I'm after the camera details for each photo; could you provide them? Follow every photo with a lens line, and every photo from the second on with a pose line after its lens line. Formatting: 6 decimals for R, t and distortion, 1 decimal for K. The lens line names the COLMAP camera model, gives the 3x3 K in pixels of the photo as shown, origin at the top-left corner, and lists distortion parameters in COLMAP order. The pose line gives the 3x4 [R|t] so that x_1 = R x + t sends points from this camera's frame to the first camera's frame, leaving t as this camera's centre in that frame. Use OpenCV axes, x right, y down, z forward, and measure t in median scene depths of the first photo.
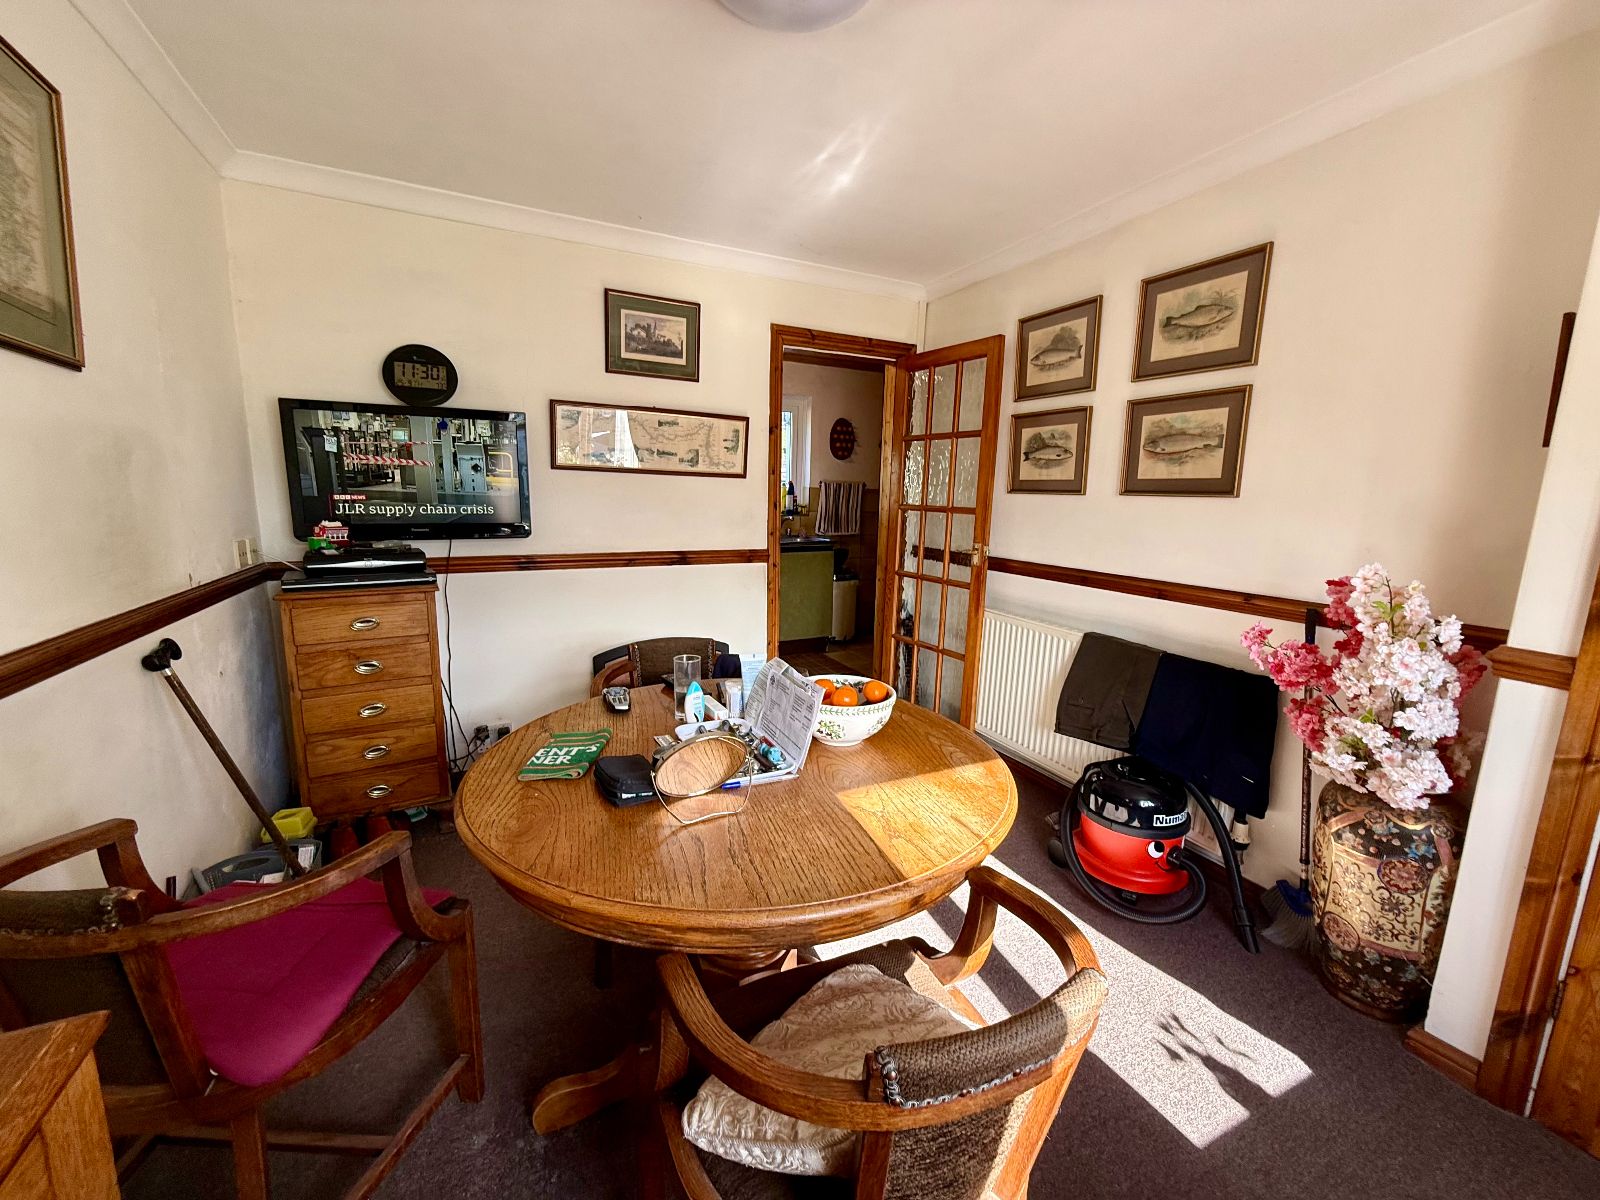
lens RADIAL K [[633.2, 0, 801.3], [0, 633.2, 596.7], [0, 0, 1]] dist [-0.000129, -0.000055]
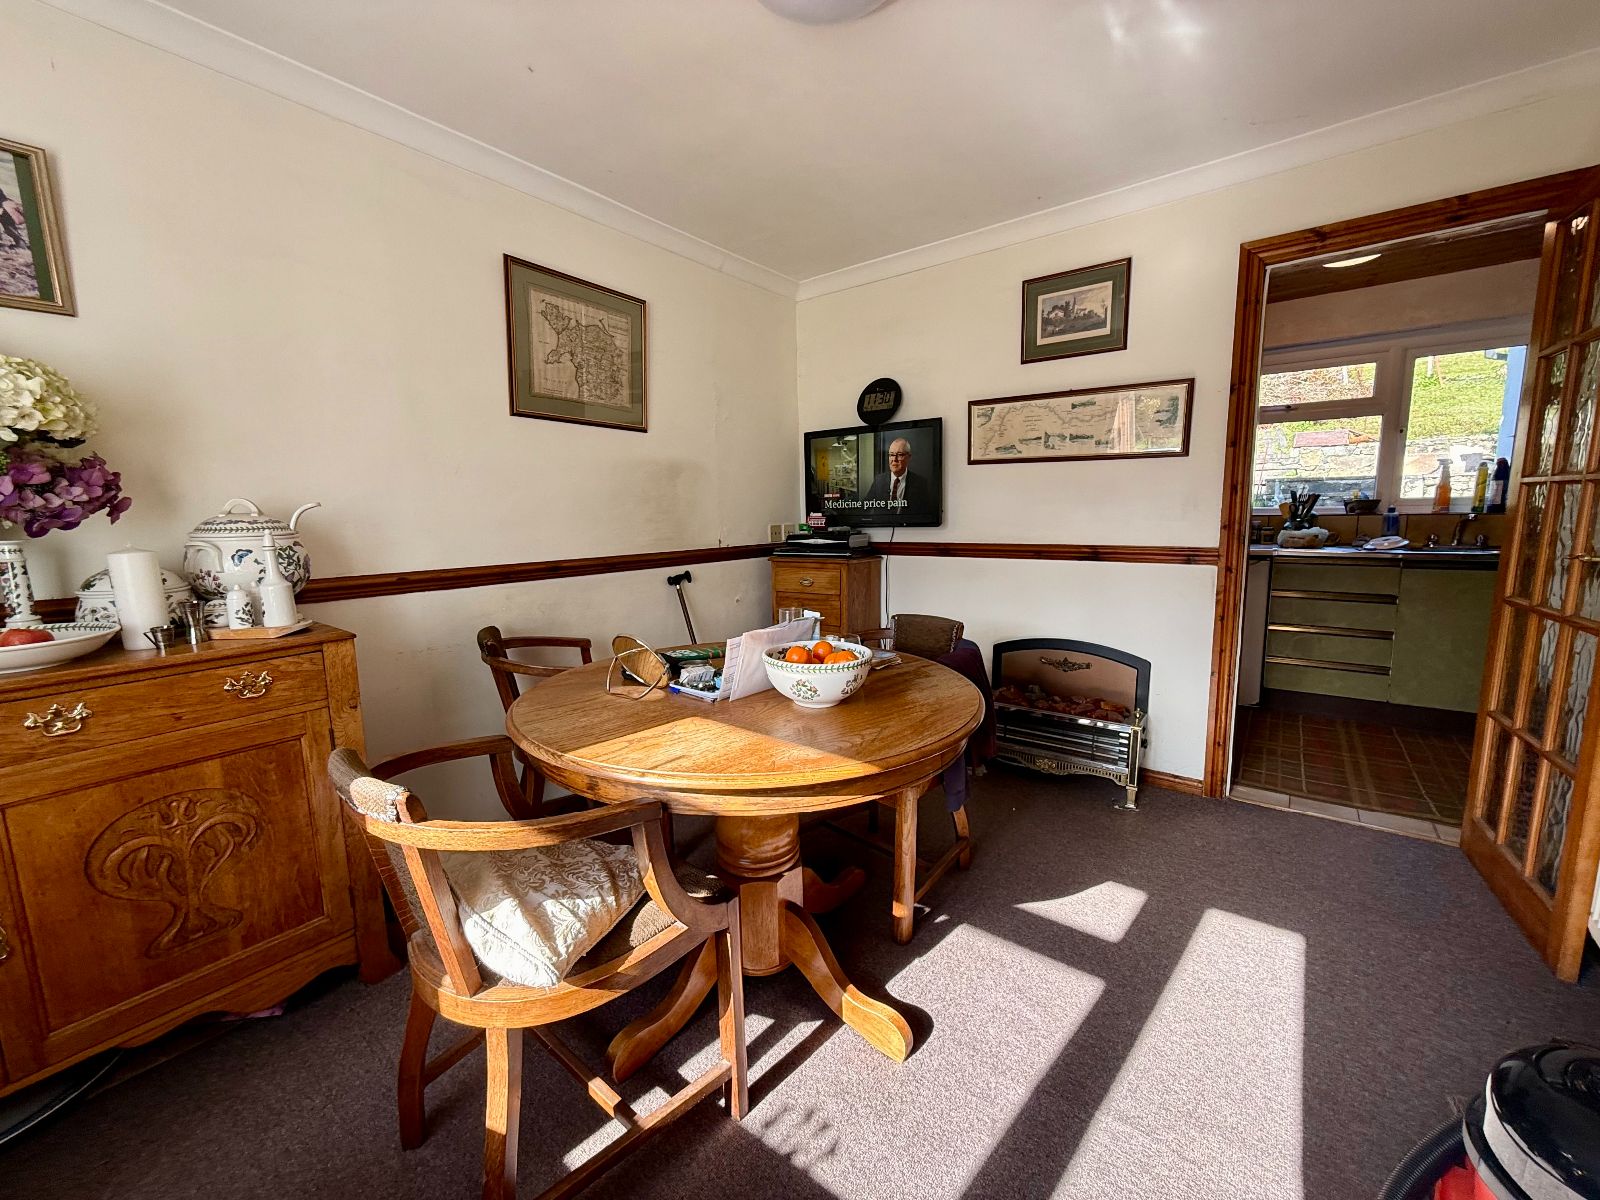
lens RADIAL K [[633.2, 0, 811.9], [0, 633.2, 601.7], [0, 0, 1]] dist [-0.000129, -0.000055]
pose [[0.449989, 0.100686, -0.887340, 0.473935], [-0.119794, 0.991449, 0.051749, 0.009332], [0.884963, 0.083011, 0.458203, 0.270129]]
